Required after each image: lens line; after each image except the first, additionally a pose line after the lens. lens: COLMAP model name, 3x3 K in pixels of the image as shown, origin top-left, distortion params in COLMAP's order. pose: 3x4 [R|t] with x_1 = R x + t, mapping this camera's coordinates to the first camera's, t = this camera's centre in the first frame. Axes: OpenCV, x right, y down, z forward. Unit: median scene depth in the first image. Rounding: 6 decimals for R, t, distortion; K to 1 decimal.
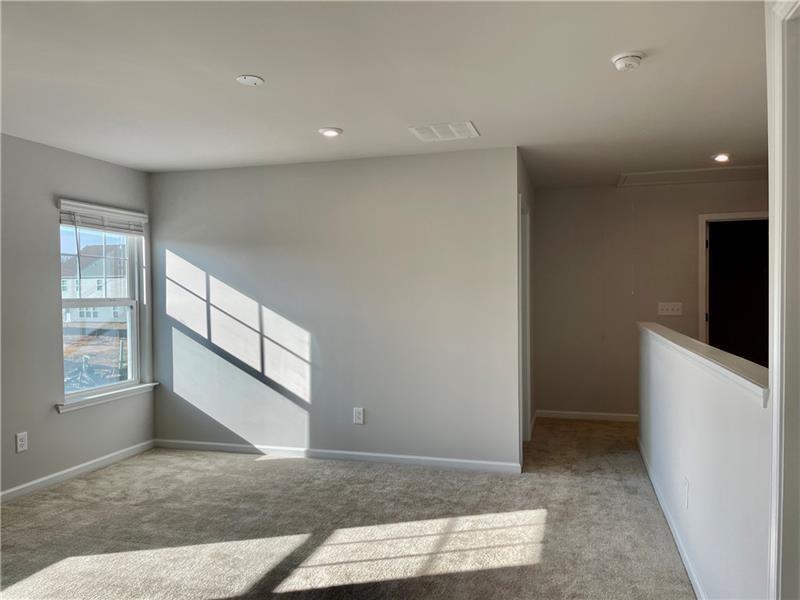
lens RADIAL K [[600.5, 0, 396.6], [0, 600.5, 304.8], [0, 0, 1]] dist [0.068431, -0.089990]
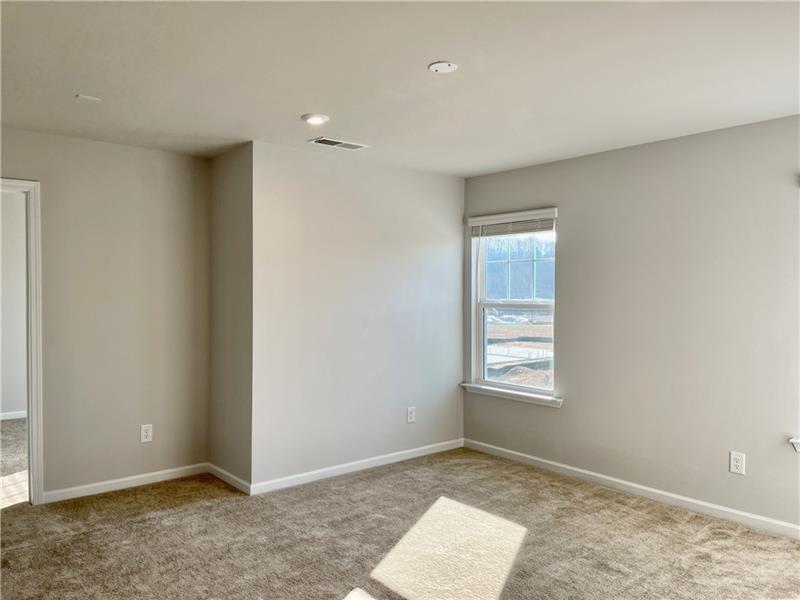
lens RADIAL K [[600.5, 0, 397.0], [0, 600.5, 297.0], [0, 0, 1]] dist [0.068431, -0.089990]
pose [[-0.552512, 0.011463, -0.833426, 0.366592], [-0.017958, 0.999510, 0.025653, -0.030413], [0.833311, 0.029140, -0.552035, 0.955287]]
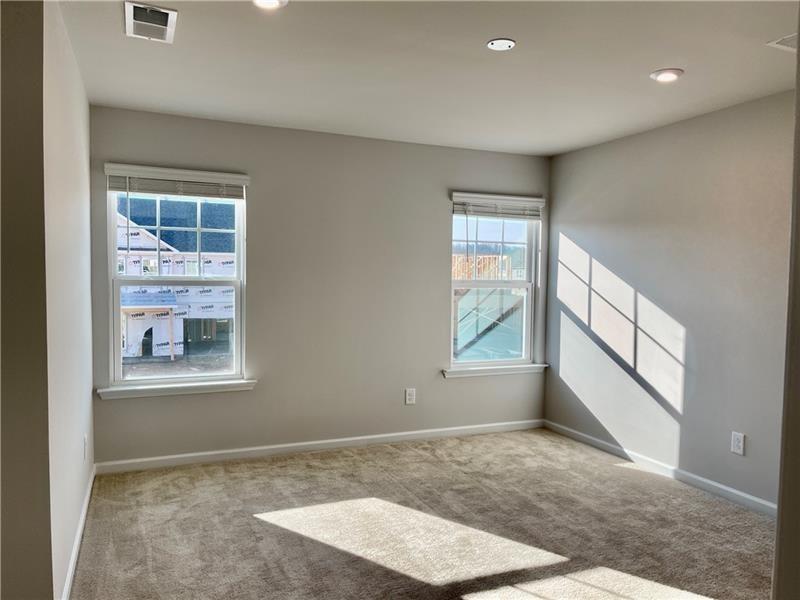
lens RADIAL K [[600.5, 0, 406.3], [0, 600.5, 298.6], [0, 0, 1]] dist [0.068431, -0.089990]
pose [[0.641062, 0.046484, -0.766080, 0.257683], [-0.035125, 0.998895, 0.031218, -0.005646], [0.766685, 0.006896, 0.641987, 0.198483]]
